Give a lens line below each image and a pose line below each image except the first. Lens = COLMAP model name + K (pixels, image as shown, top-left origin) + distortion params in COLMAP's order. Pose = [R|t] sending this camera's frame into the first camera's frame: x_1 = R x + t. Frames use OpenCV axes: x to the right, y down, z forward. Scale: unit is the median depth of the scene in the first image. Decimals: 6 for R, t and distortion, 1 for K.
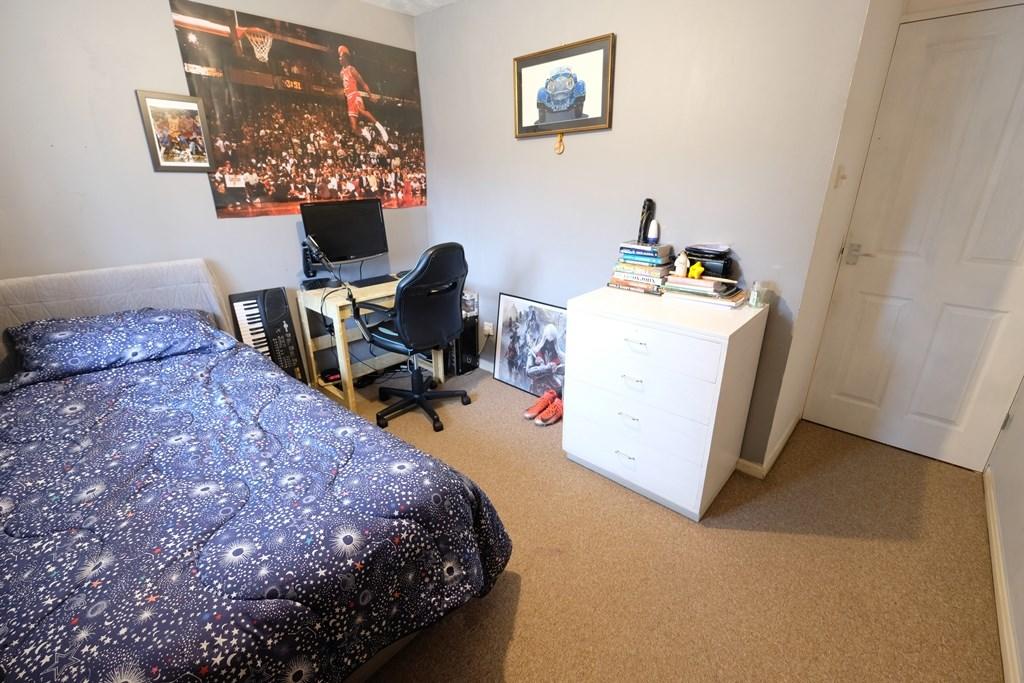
lens RADIAL K [[449.5, 0, 511.7], [0, 449.5, 341.5], [0, 0, 1]] dist [-0.001497, 0.001390]
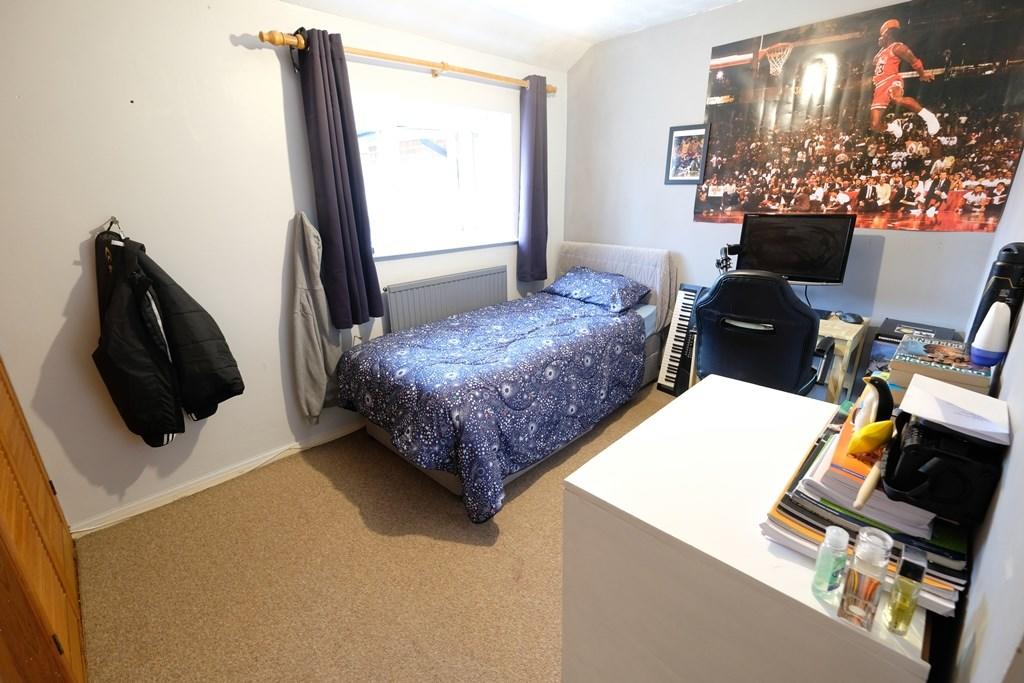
lens RADIAL K [[449.5, 0, 512.1], [0, 449.5, 341.3], [0, 0, 1]] dist [-0.001497, 0.001390]
pose [[-0.044276, 0.320371, -0.946257, 0.549444], [-0.335152, 0.887530, 0.316170, -0.179354], [0.941123, 0.331138, 0.068076, 0.488930]]
